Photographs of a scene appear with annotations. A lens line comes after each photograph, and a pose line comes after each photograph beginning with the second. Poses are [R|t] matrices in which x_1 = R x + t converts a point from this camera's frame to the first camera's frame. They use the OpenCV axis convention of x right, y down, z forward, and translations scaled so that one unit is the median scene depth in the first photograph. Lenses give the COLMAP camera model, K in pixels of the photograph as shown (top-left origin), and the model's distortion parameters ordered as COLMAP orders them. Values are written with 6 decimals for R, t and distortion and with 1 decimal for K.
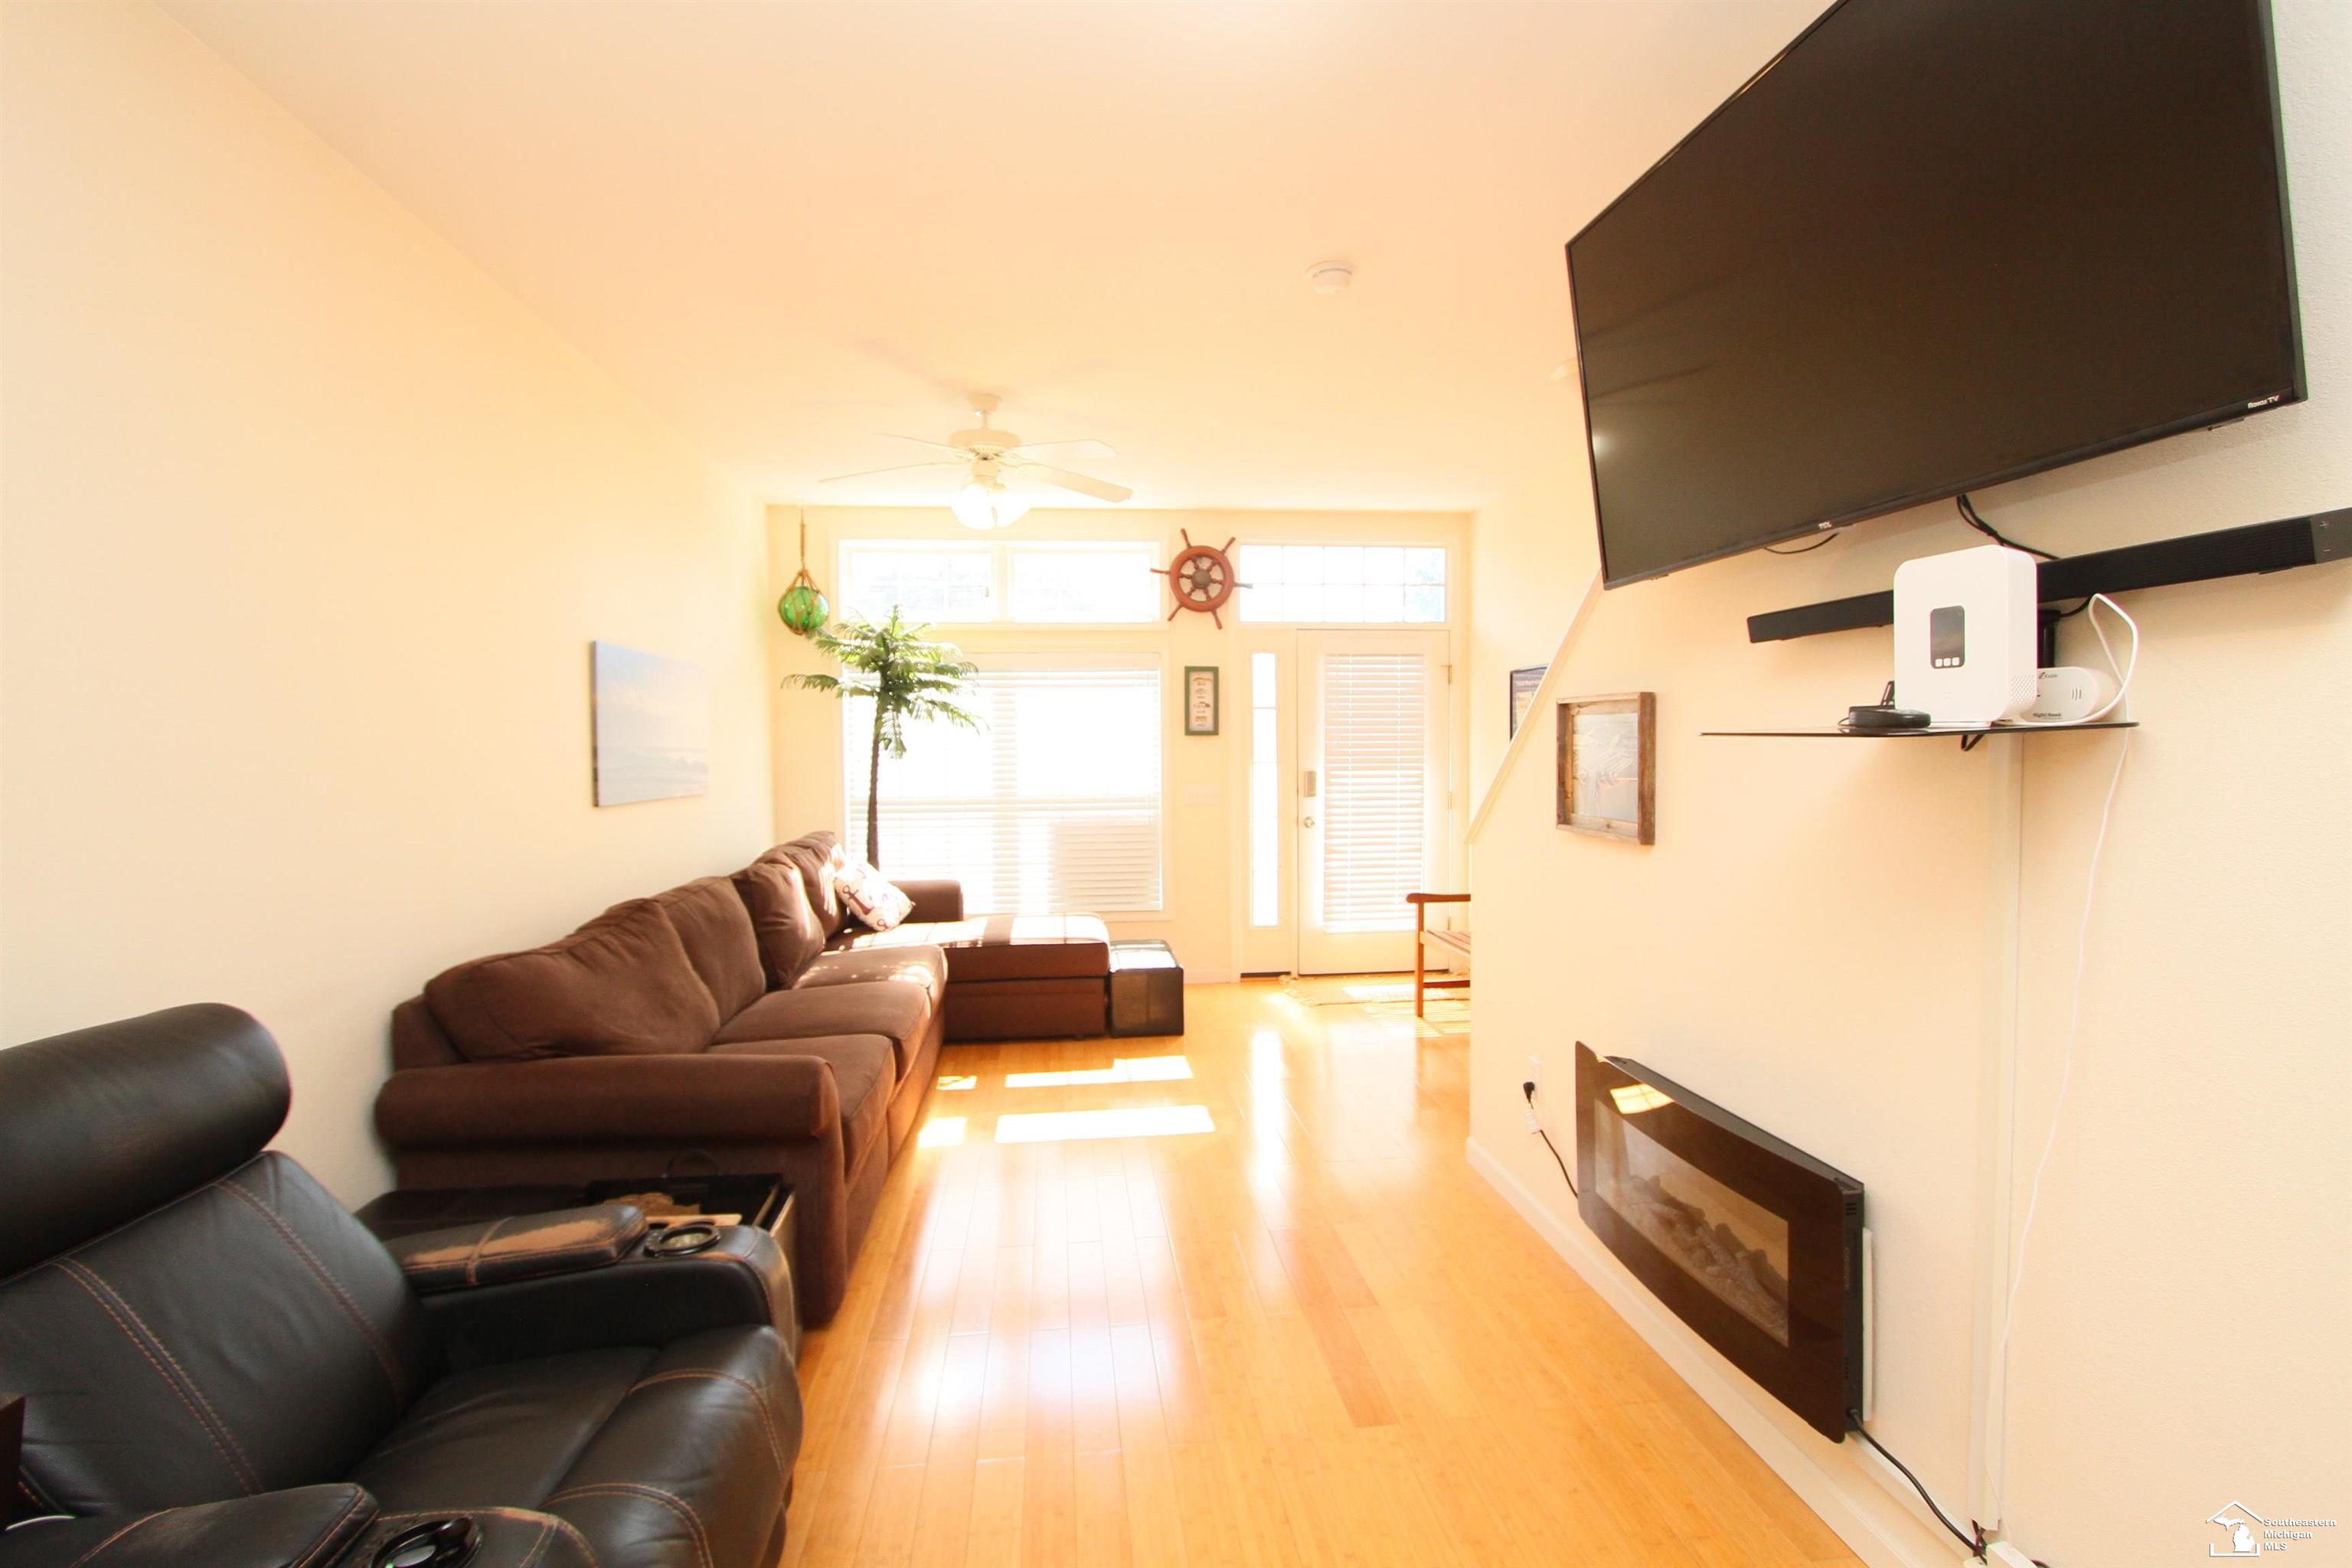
lens RADIAL K [[1107.1, 0, 1176.0], [0, 1107.1, 784.0], [0, 0, 1]] dist [-0.003813, -0.000005]
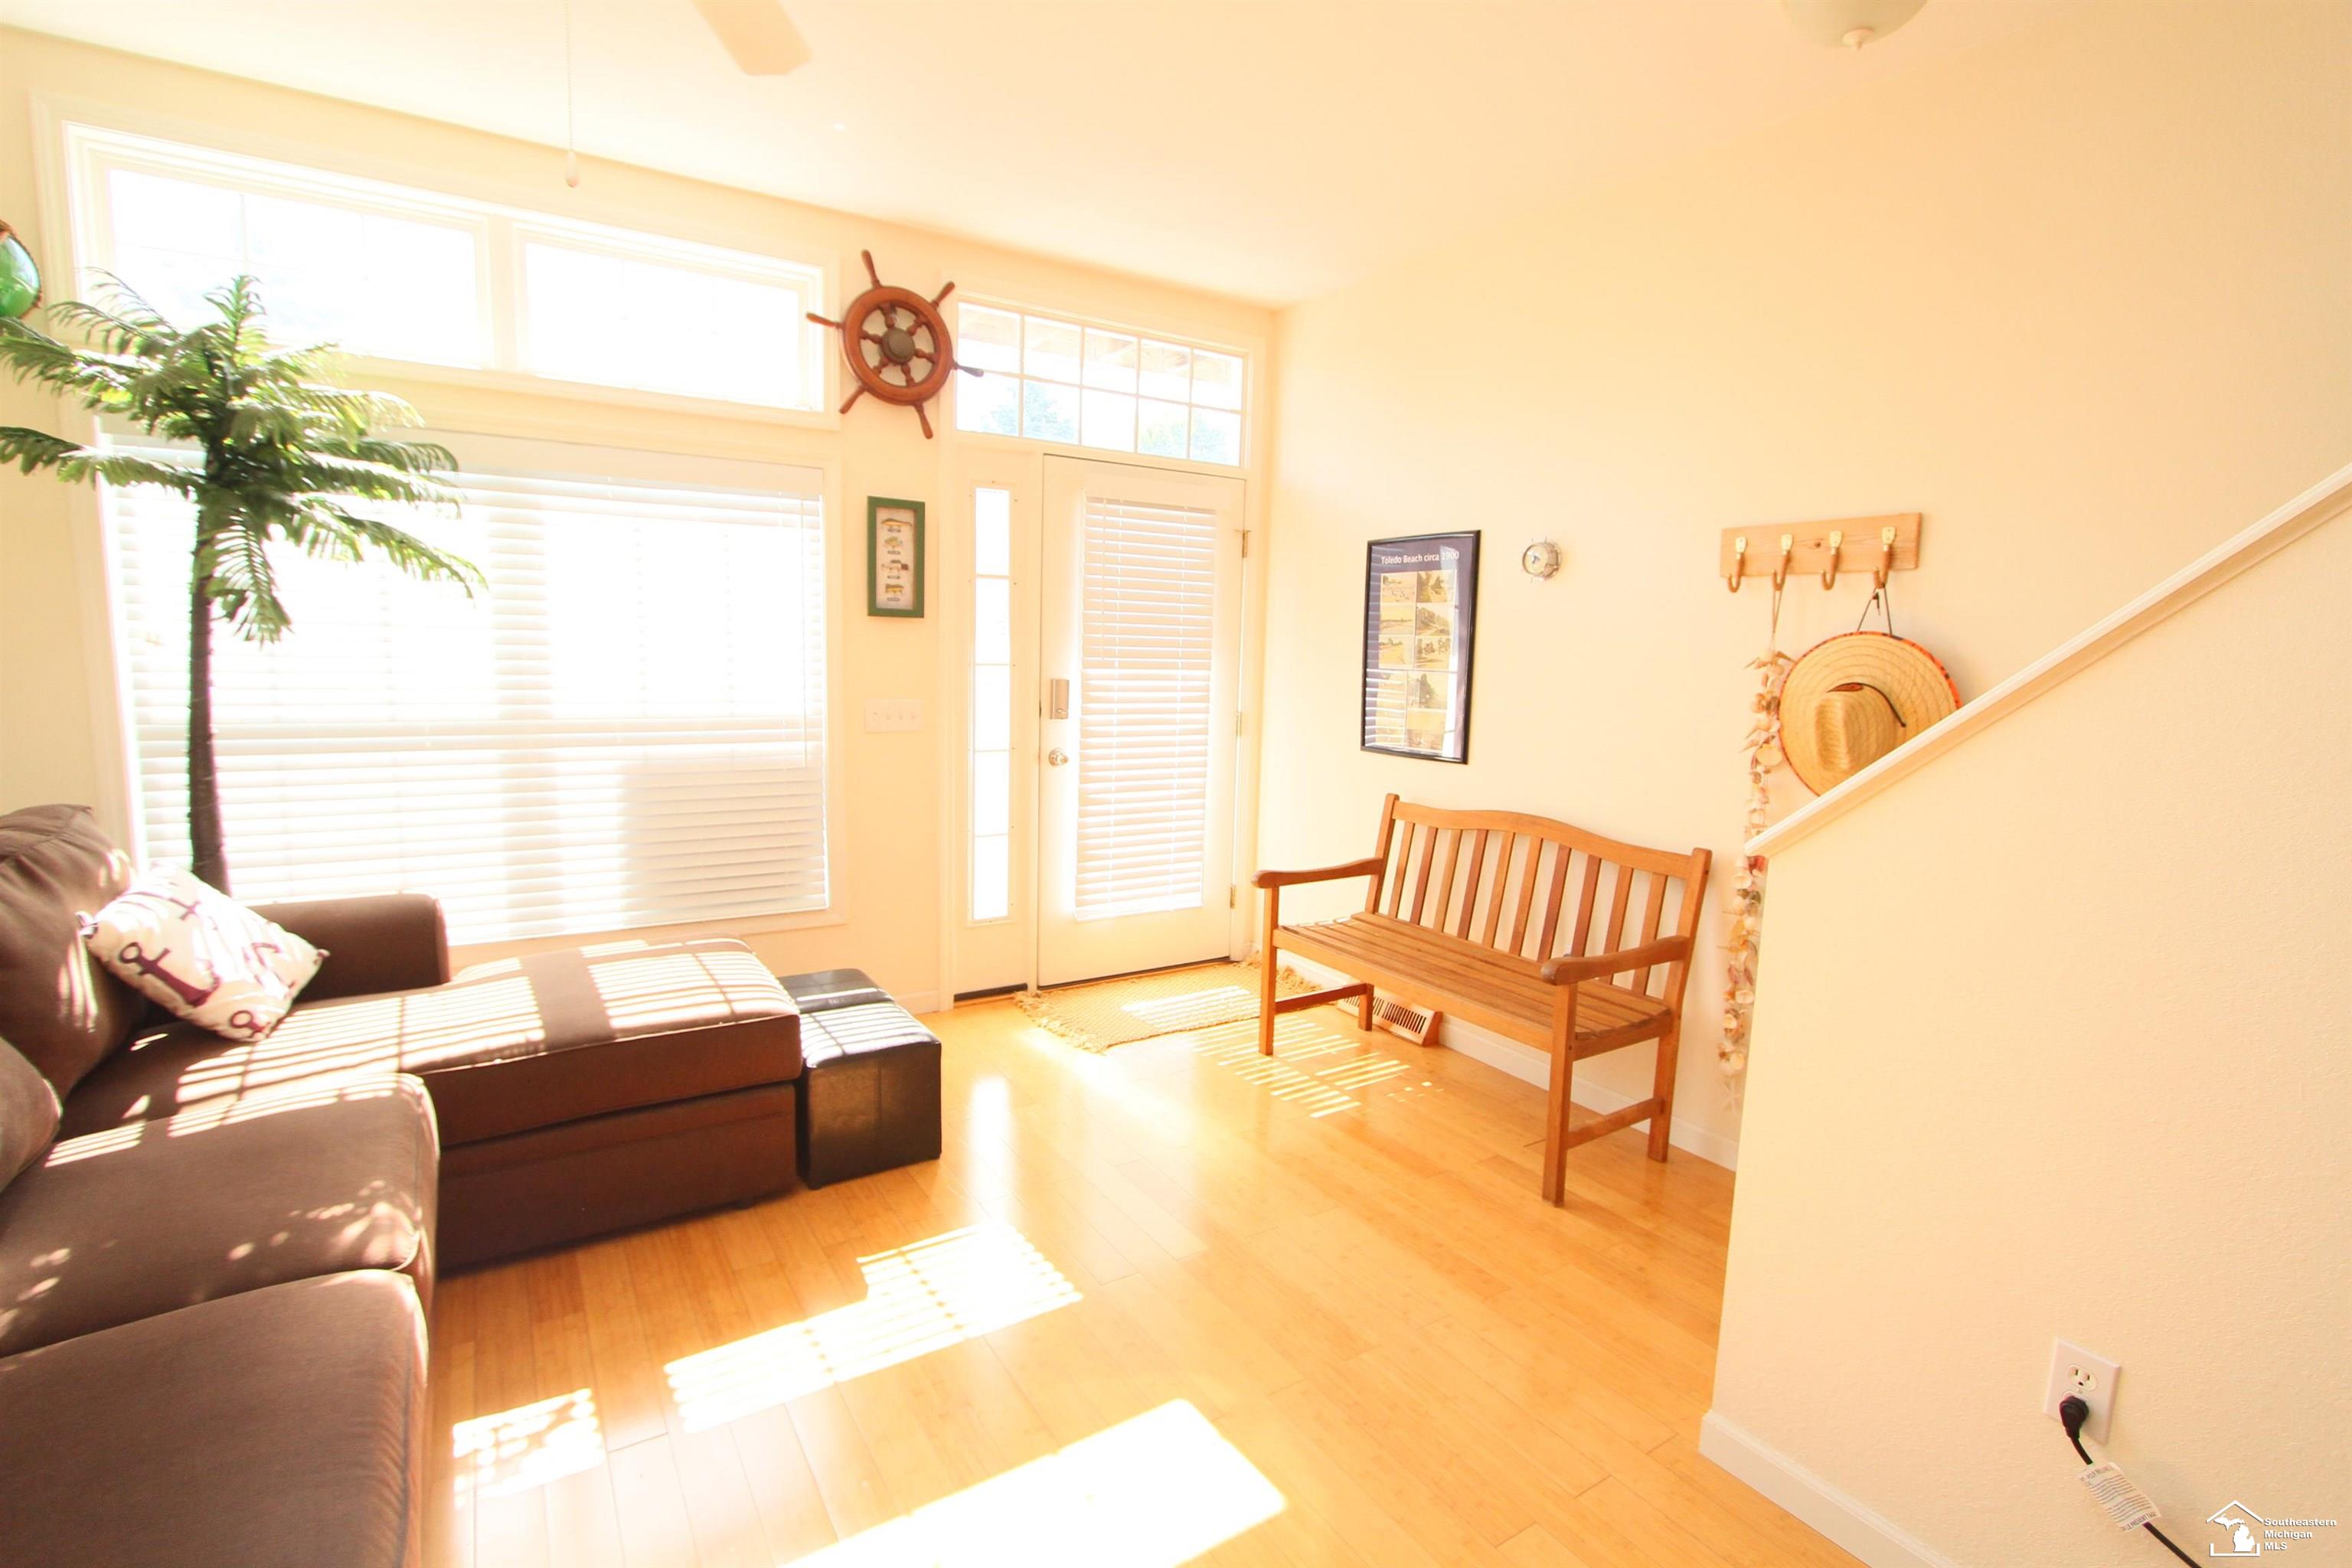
lens RADIAL K [[1107.1, 0, 1176.0], [0, 1107.1, 784.0], [0, 0, 1]] dist [-0.003813, -0.000005]
pose [[0.899329, -0.024048, 0.436611, -0.105451], [-0.016583, 0.995893, 0.089010, -0.009772], [-0.436958, -0.087290, 0.895237, 0.393641]]
